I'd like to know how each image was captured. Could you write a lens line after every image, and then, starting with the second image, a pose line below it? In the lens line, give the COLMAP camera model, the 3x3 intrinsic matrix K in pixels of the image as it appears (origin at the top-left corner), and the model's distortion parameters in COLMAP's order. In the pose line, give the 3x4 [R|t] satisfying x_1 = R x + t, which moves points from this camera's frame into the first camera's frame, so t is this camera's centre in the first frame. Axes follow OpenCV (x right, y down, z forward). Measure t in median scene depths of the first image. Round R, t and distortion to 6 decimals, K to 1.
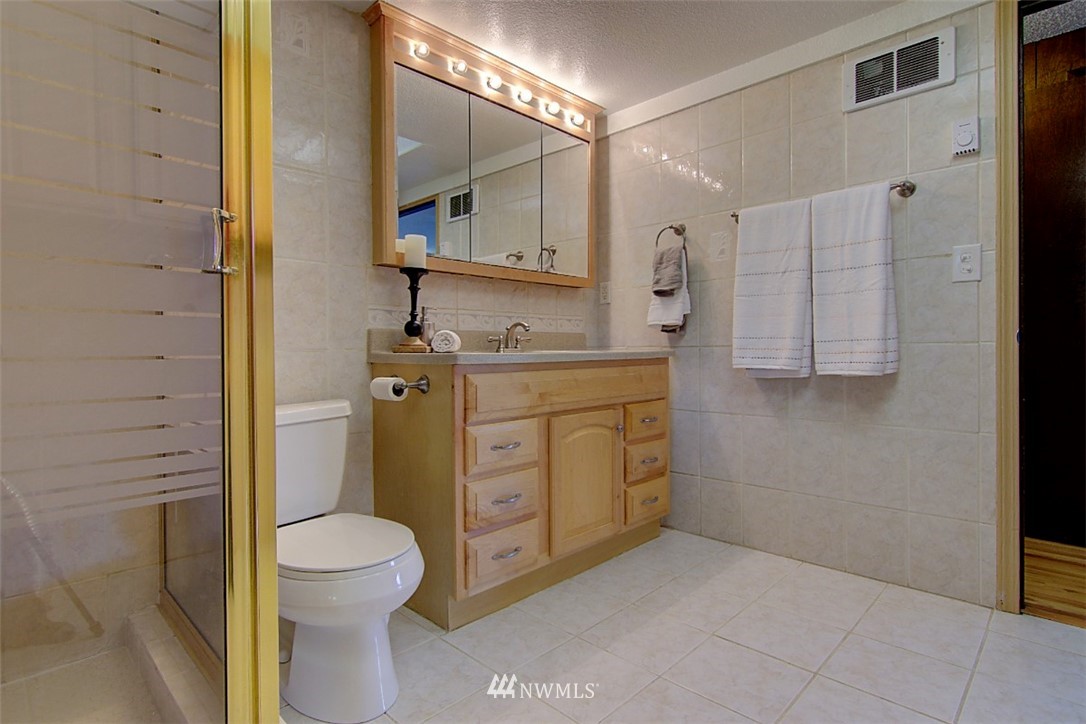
lens RADIAL K [[547.9, 0, 542.9], [0, 547.9, 355.6], [0, 0, 1]] dist [0.001764, -0.000480]
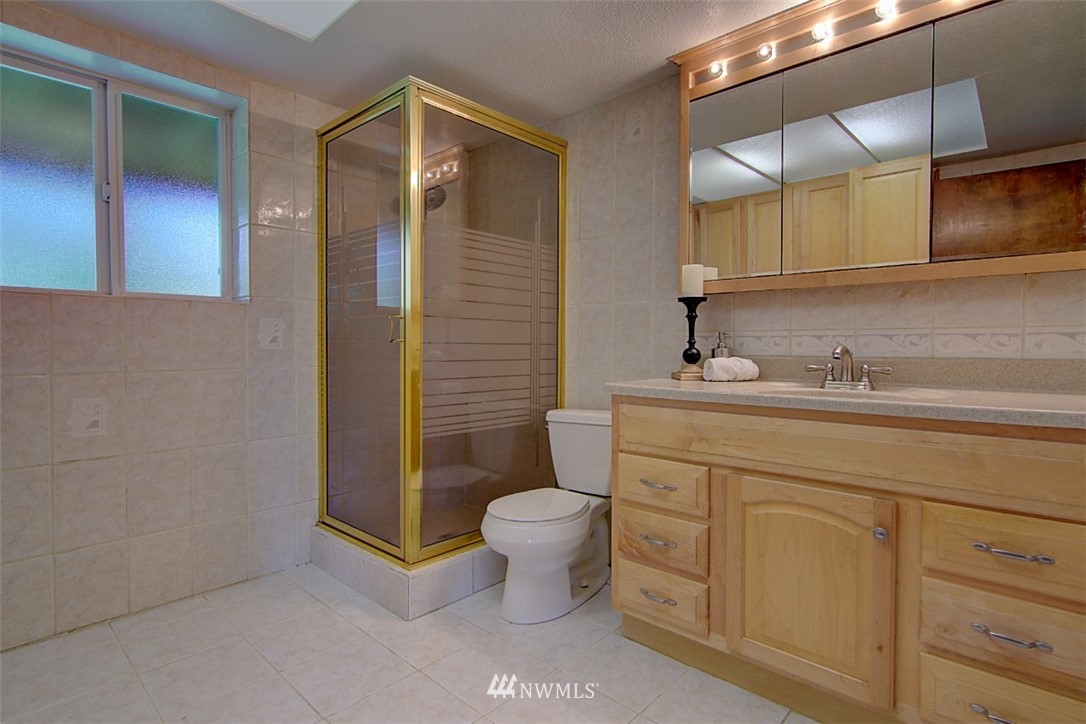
lens RADIAL K [[547.9, 0, 543.5], [0, 547.9, 356.1], [0, 0, 1]] dist [0.001764, -0.000480]
pose [[0.041672, 0.029788, -0.998687, 0.778499], [-0.016454, 0.999440, 0.029123, -0.073883], [0.998996, 0.015219, 0.042139, 0.680819]]
